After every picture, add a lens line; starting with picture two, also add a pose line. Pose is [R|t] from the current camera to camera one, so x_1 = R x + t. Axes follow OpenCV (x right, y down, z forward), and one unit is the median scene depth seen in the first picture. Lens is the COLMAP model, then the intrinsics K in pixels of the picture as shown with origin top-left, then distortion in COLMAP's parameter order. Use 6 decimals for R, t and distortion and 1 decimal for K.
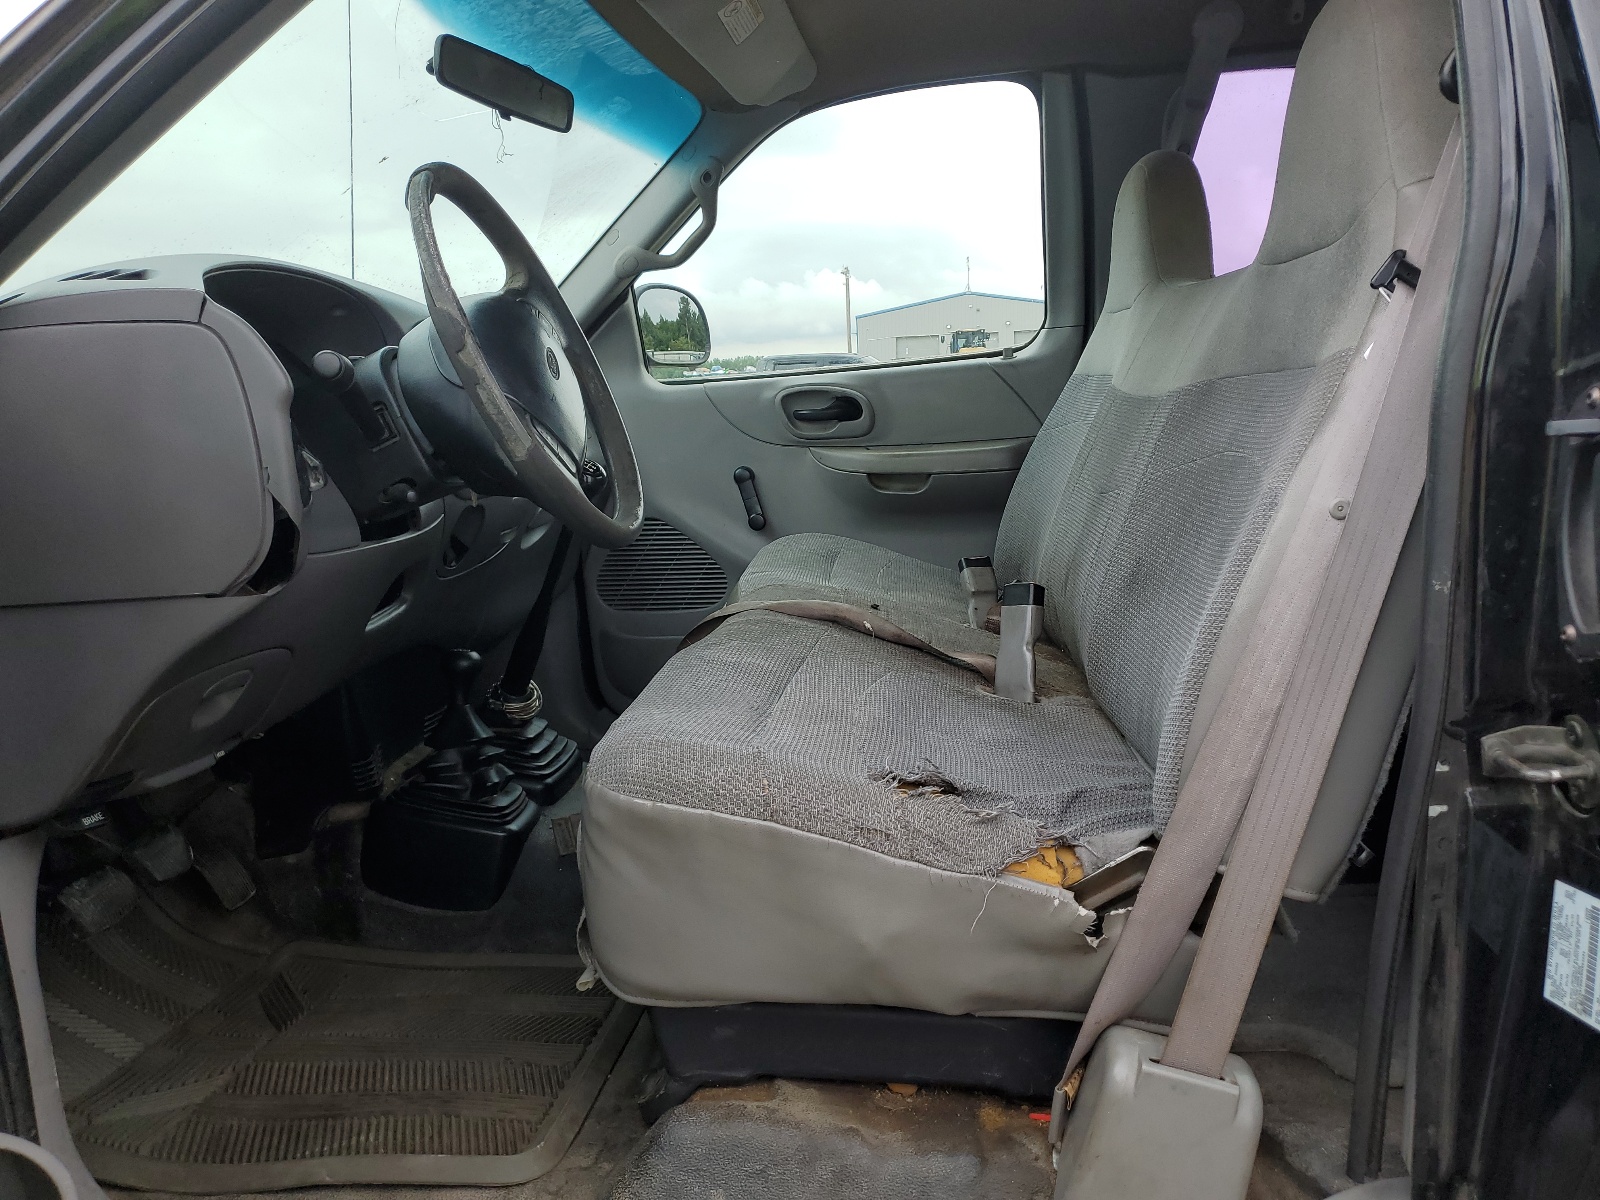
lens RADIAL K [[1263.1, 0, 800.0], [0, 1263.1, 600.0], [0, 0, 1]] dist [0.002593, 0.000939]
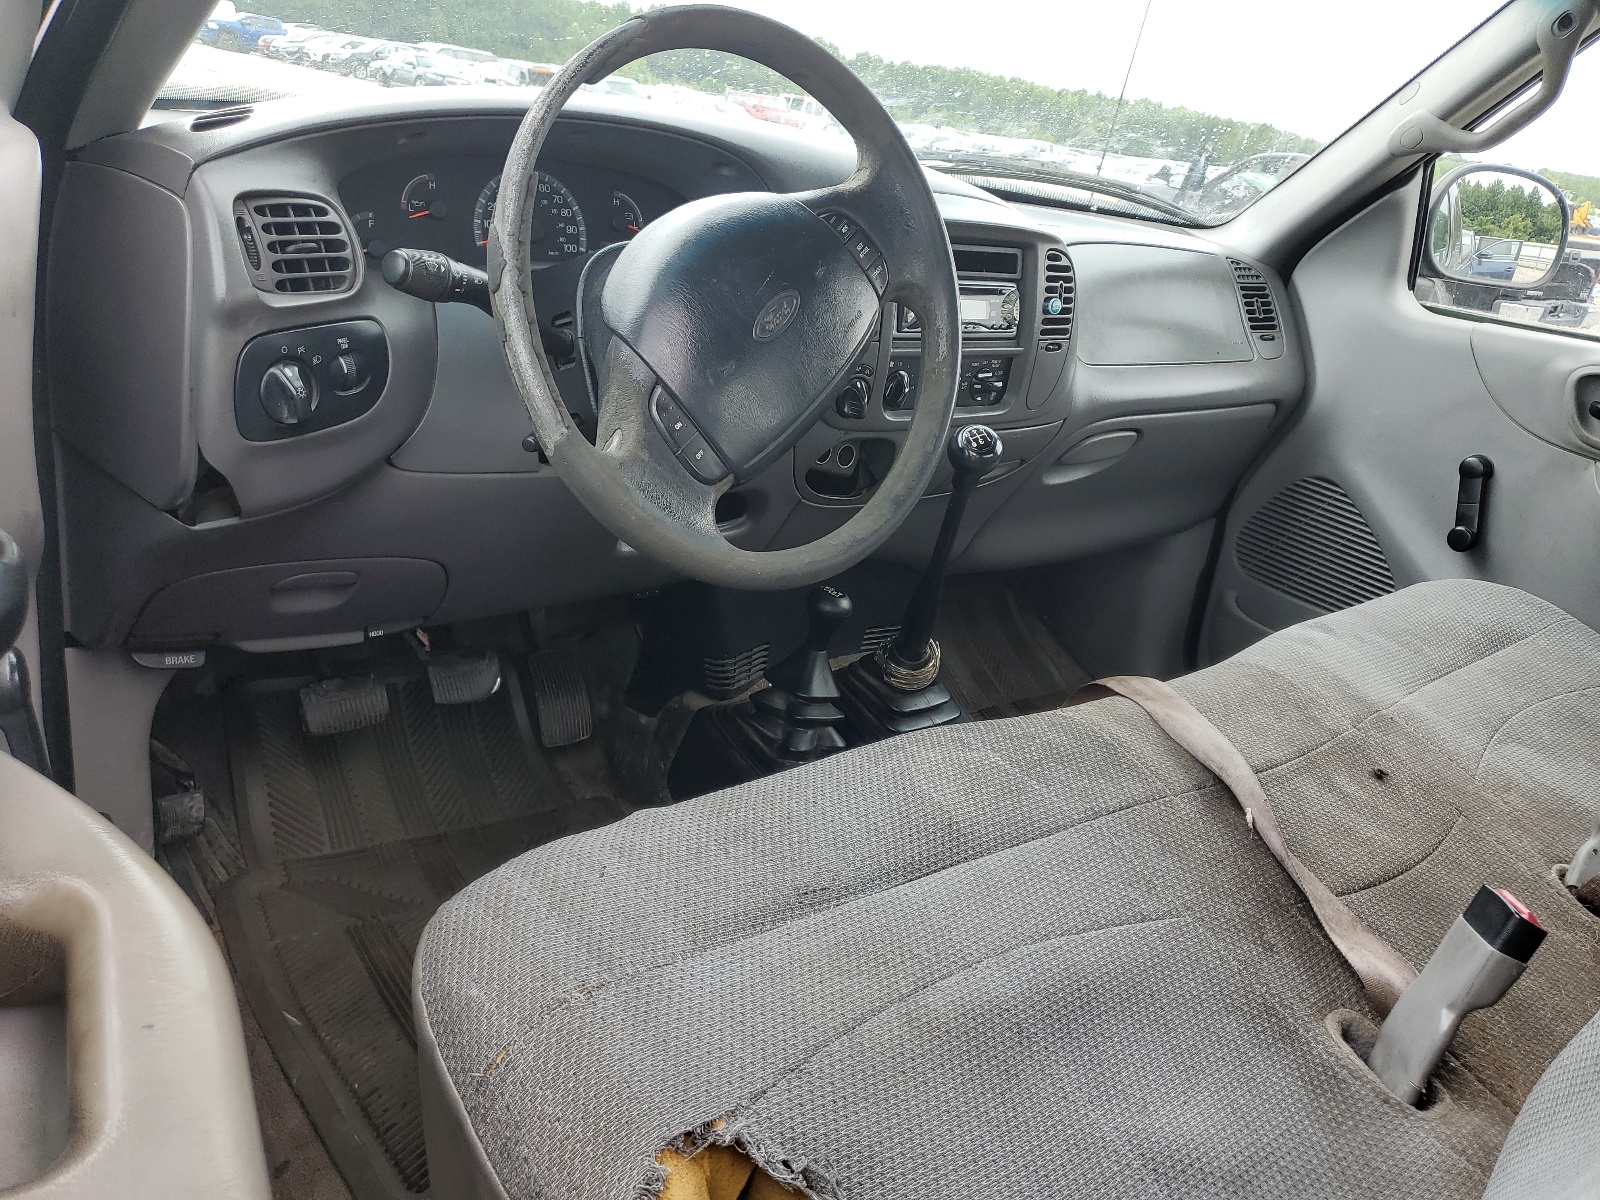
lens RADIAL K [[1263.1, 0, 800.0], [0, 1263.1, 600.0], [0, 0, 1]] dist [0.002593, 0.000939]
pose [[0.713264, 0.385479, -0.585372, 0.137077], [-0.292746, 0.922685, 0.250901, -0.105298], [0.636831, -0.007594, 0.770966, 0.235253]]
